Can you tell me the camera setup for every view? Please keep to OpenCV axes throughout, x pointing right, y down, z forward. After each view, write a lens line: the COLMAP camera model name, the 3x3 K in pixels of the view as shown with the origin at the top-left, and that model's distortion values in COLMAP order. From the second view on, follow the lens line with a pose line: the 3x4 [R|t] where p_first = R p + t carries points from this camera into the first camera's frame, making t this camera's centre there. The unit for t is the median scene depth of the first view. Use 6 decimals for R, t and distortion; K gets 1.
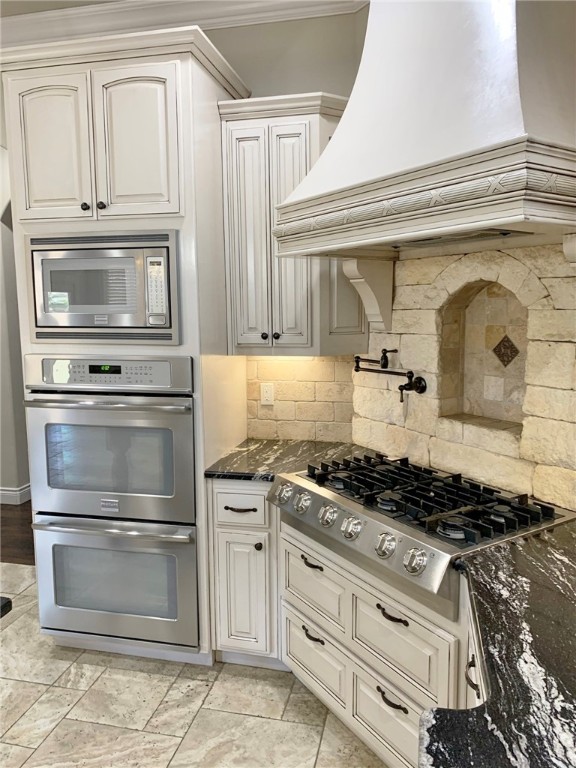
lens RADIAL K [[588.4, 0, 286.2], [0, 588.4, 379.1], [0, 0, 1]] dist [0.033795, -0.039092]
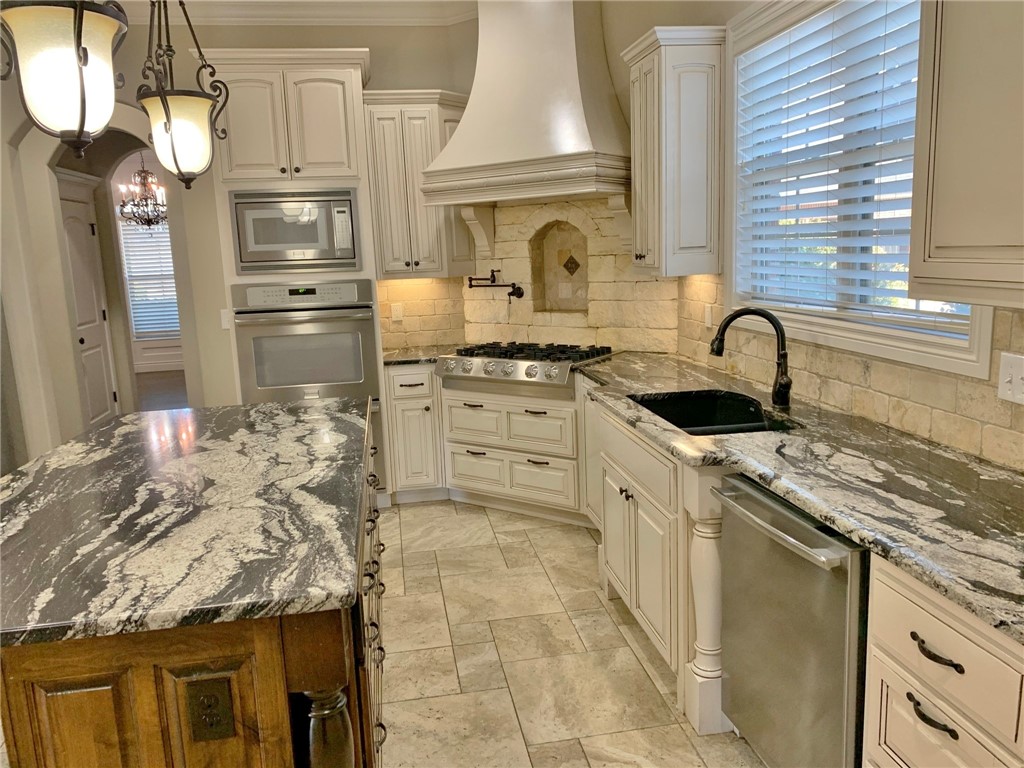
lens RADIAL K [[784.5, 0, 509.6], [0, 784.5, 383.3], [0, 0, 1]] dist [0.033795, -0.039092]
pose [[0.926227, -0.093680, 0.365141, -0.547368], [0.079269, 0.995373, 0.054296, 0.131499], [-0.368538, -0.021346, 0.929368, -0.848382]]
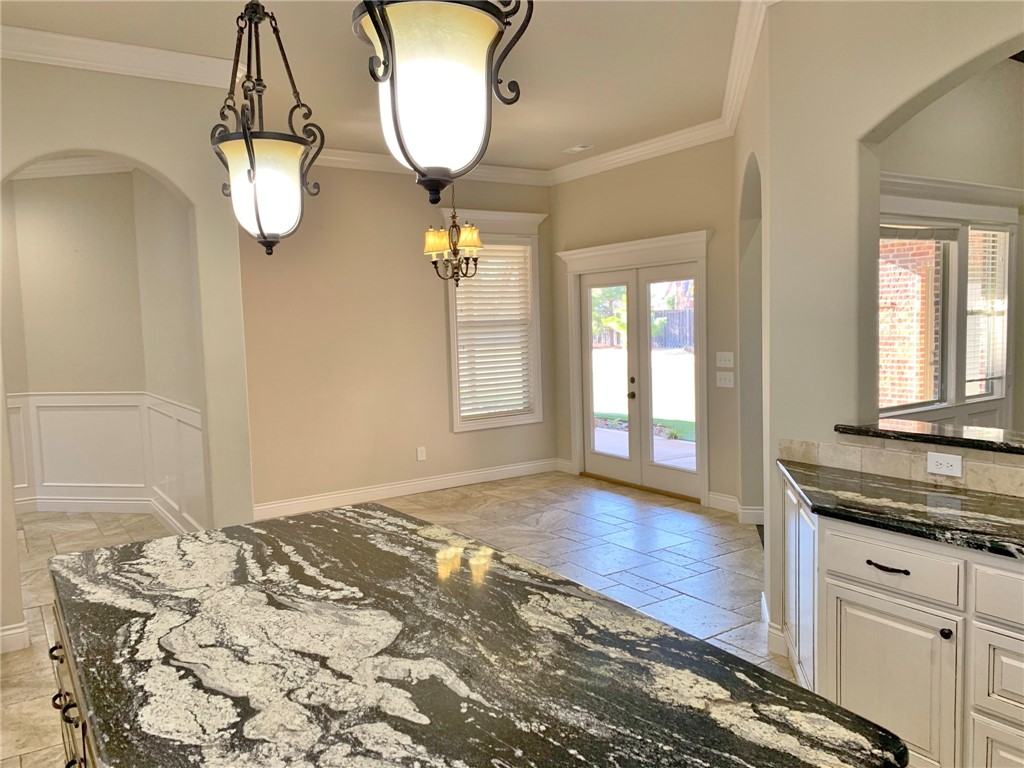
lens RADIAL K [[784.5, 0, 509.6], [0, 784.5, 379.5], [0, 0, 1]] dist [0.033795, -0.039092]
pose [[-0.687441, 0.092464, -0.720330, -0.162129], [-0.052256, 0.982993, 0.176050, -0.099224], [0.724358, 0.158665, -0.670918, 0.793536]]
